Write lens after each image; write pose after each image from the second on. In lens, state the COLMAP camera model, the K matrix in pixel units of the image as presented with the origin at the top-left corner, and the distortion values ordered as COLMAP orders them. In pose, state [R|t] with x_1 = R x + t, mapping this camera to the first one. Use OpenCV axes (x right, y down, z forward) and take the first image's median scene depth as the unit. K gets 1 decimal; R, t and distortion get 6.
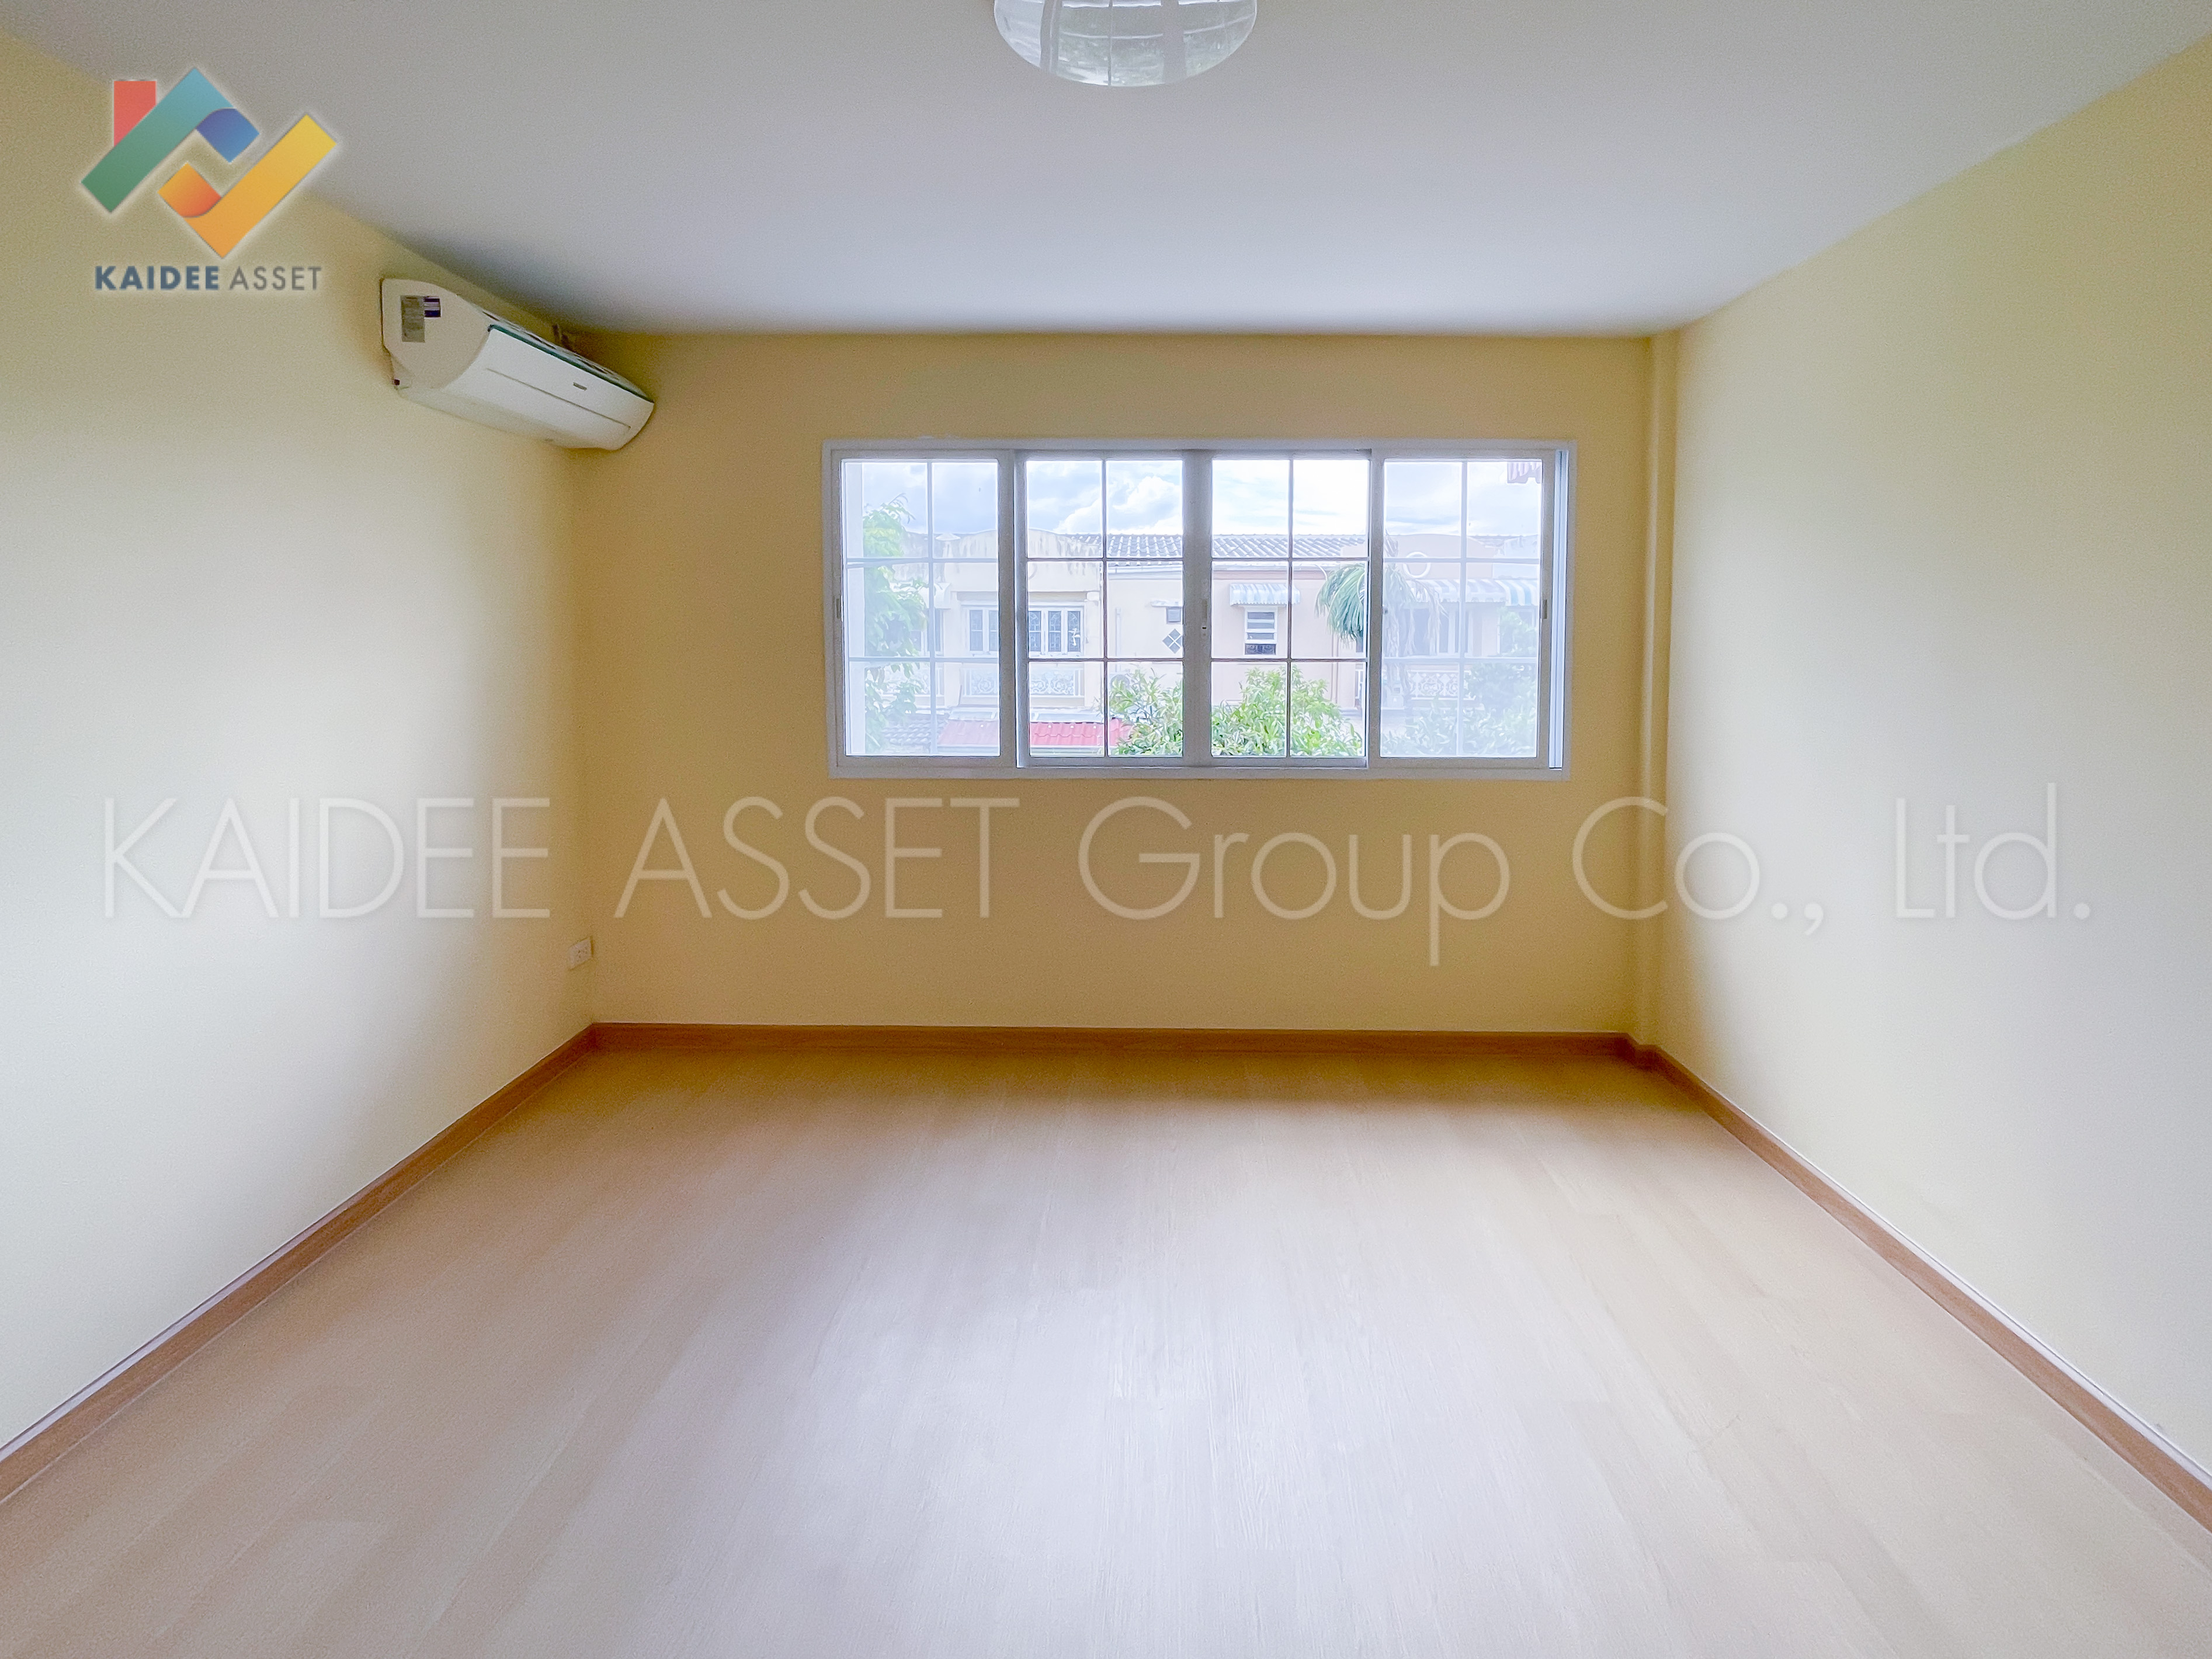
lens RADIAL K [[1007.3, 0, 1092.0], [0, 1007.3, 804.7], [0, 0, 1]] dist [-0.002716, 0.000237]
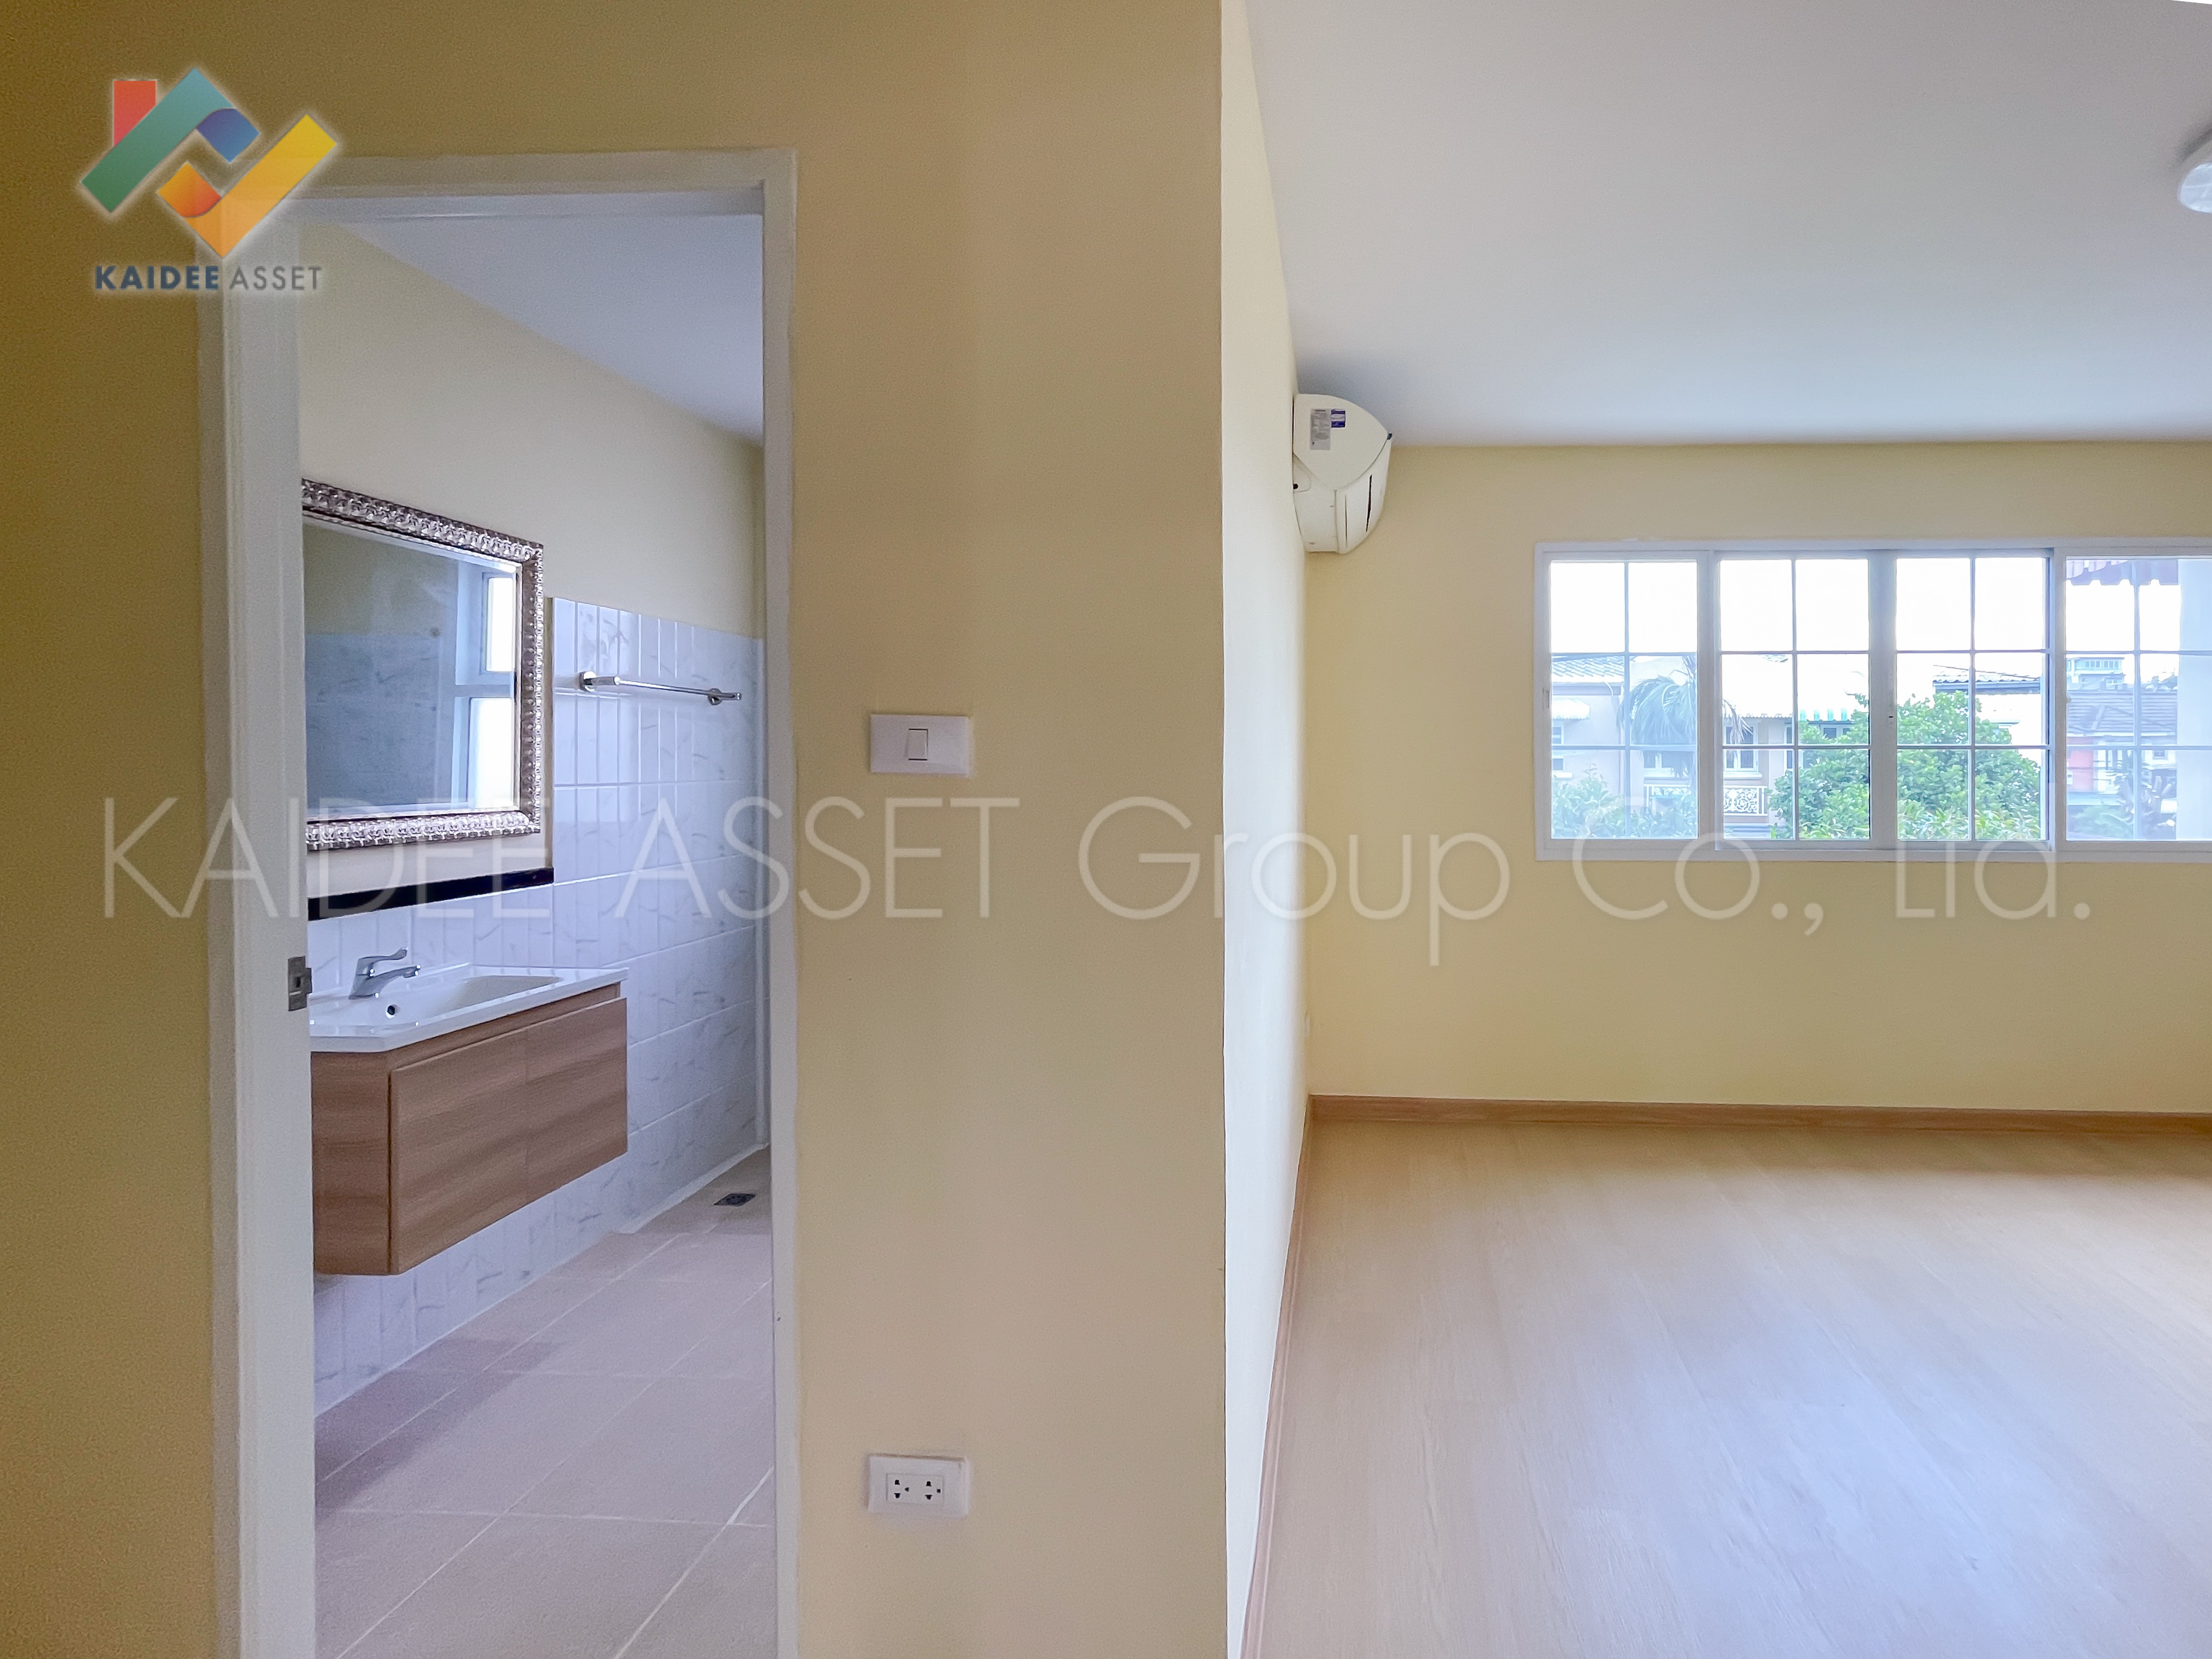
lens RADIAL K [[919.3, 0, 1106.0], [0, 919.3, 829.5], [0, 0, 1]] dist [-0.000347, 0.000022]
pose [[0.999686, 0.003621, -0.024799, -0.686240], [-0.004920, 0.998607, -0.052539, -0.005803], [0.024574, 0.052644, 0.998311, 0.034610]]
